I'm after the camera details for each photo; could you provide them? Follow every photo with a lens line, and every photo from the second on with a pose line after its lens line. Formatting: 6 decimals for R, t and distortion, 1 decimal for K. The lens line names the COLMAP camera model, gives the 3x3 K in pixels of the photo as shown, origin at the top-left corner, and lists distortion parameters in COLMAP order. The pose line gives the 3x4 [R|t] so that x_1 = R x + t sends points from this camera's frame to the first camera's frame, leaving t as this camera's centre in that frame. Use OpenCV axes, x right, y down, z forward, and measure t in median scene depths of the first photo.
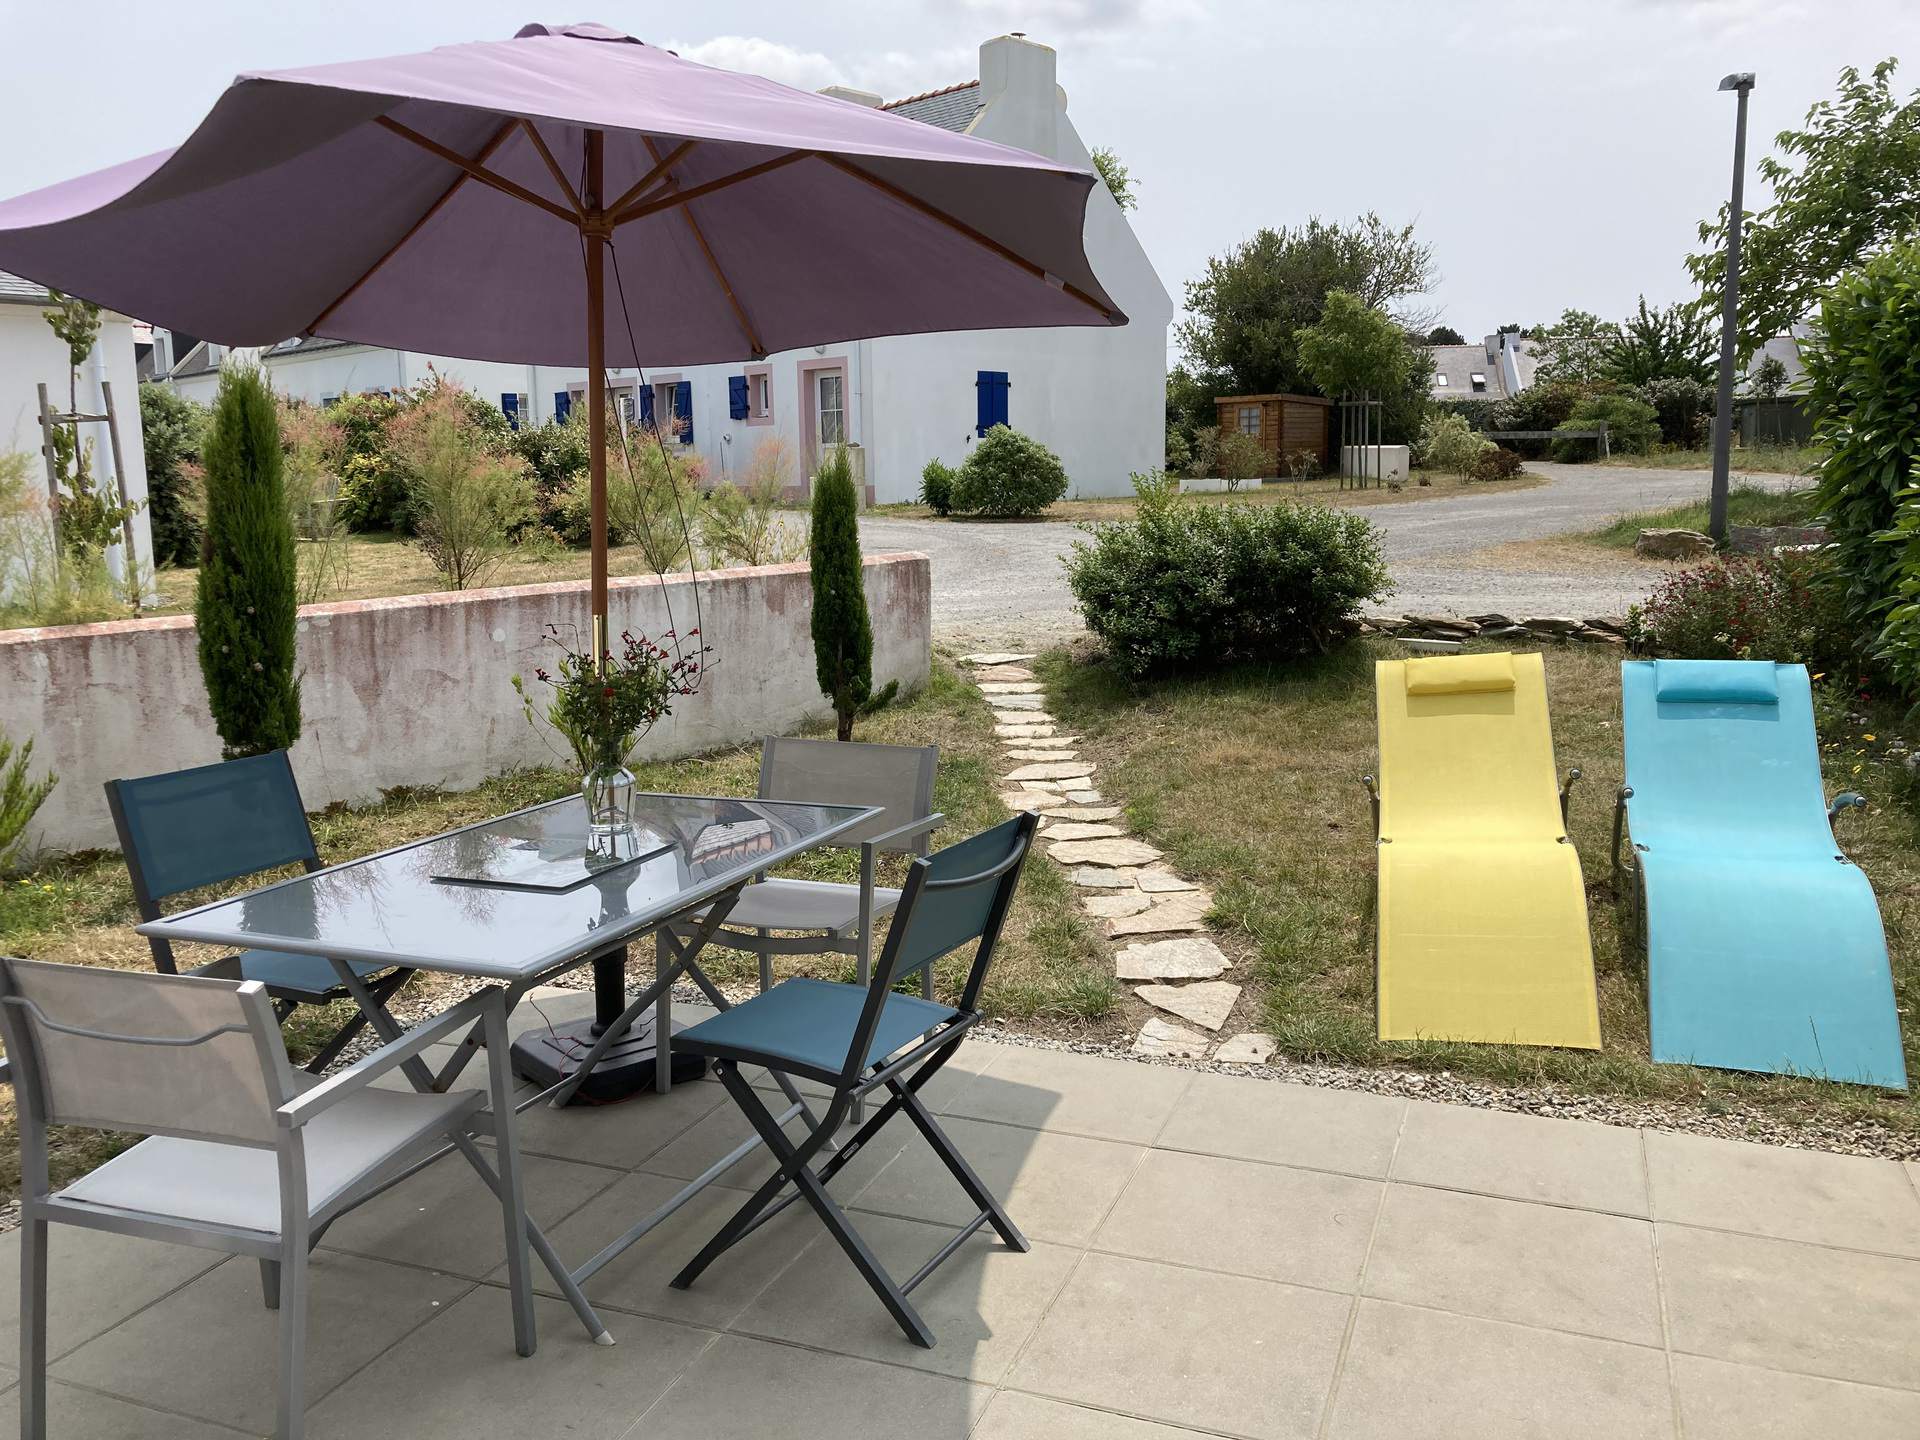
lens RADIAL K [[1576.9, 0, 960.0], [0, 1576.9, 720.0], [0, 0, 1]] dist [-0.012938, -0.013859]
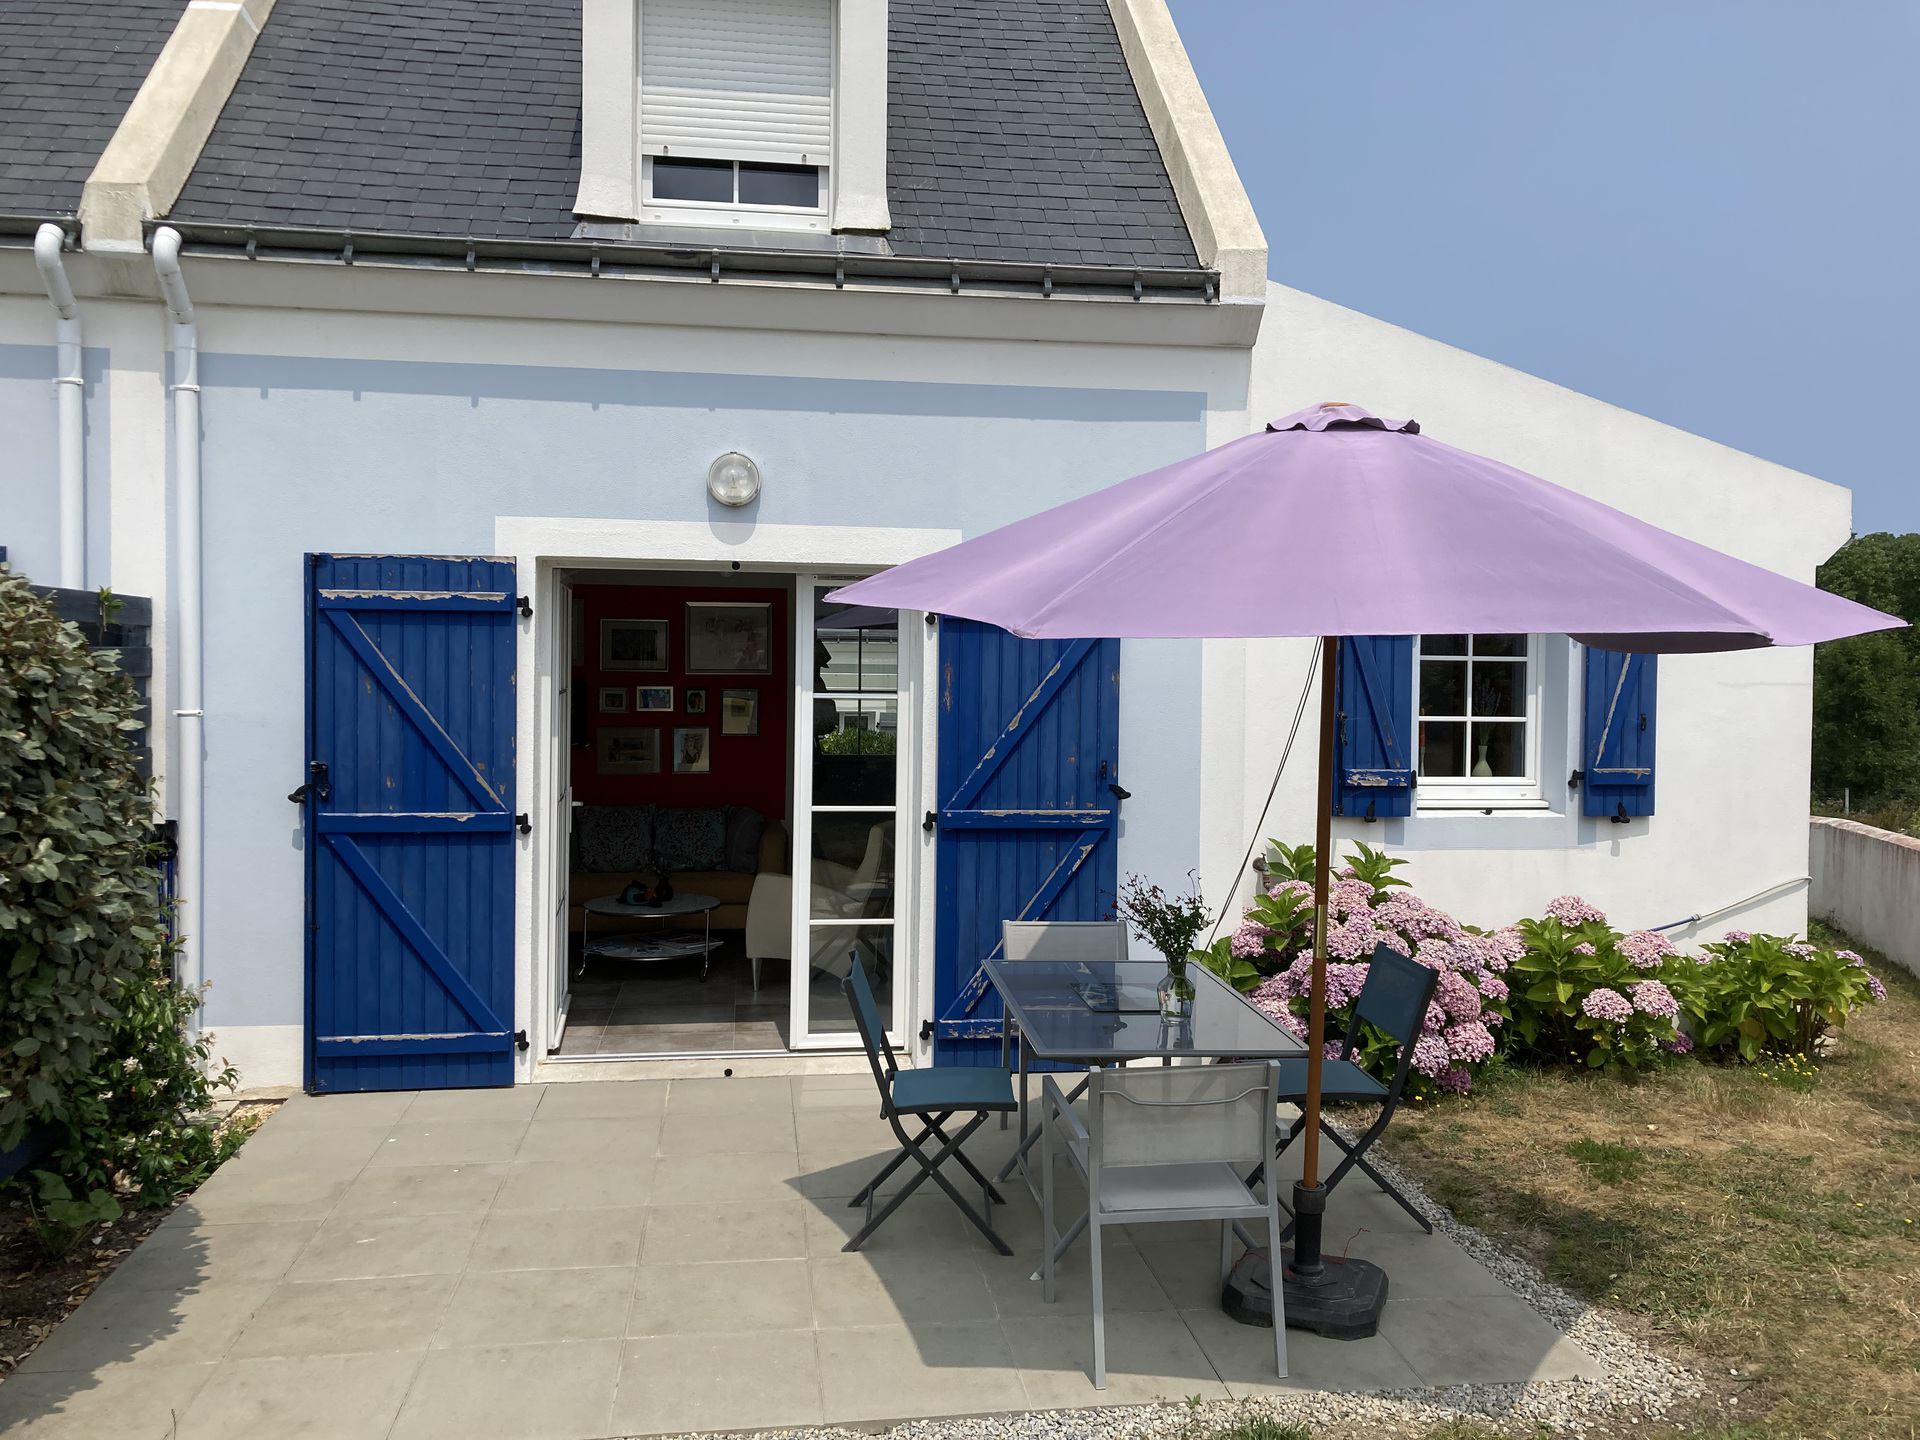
lens RADIAL K [[1576.9, 0, 960.0], [0, 1576.9, 720.0], [0, 0, 1]] dist [-0.012938, -0.013859]
pose [[-0.883609, 0.031291, -0.467179, 0.686493], [-0.062318, 0.981028, 0.183574, -0.506715], [0.464061, 0.191322, -0.864895, 2.395574]]
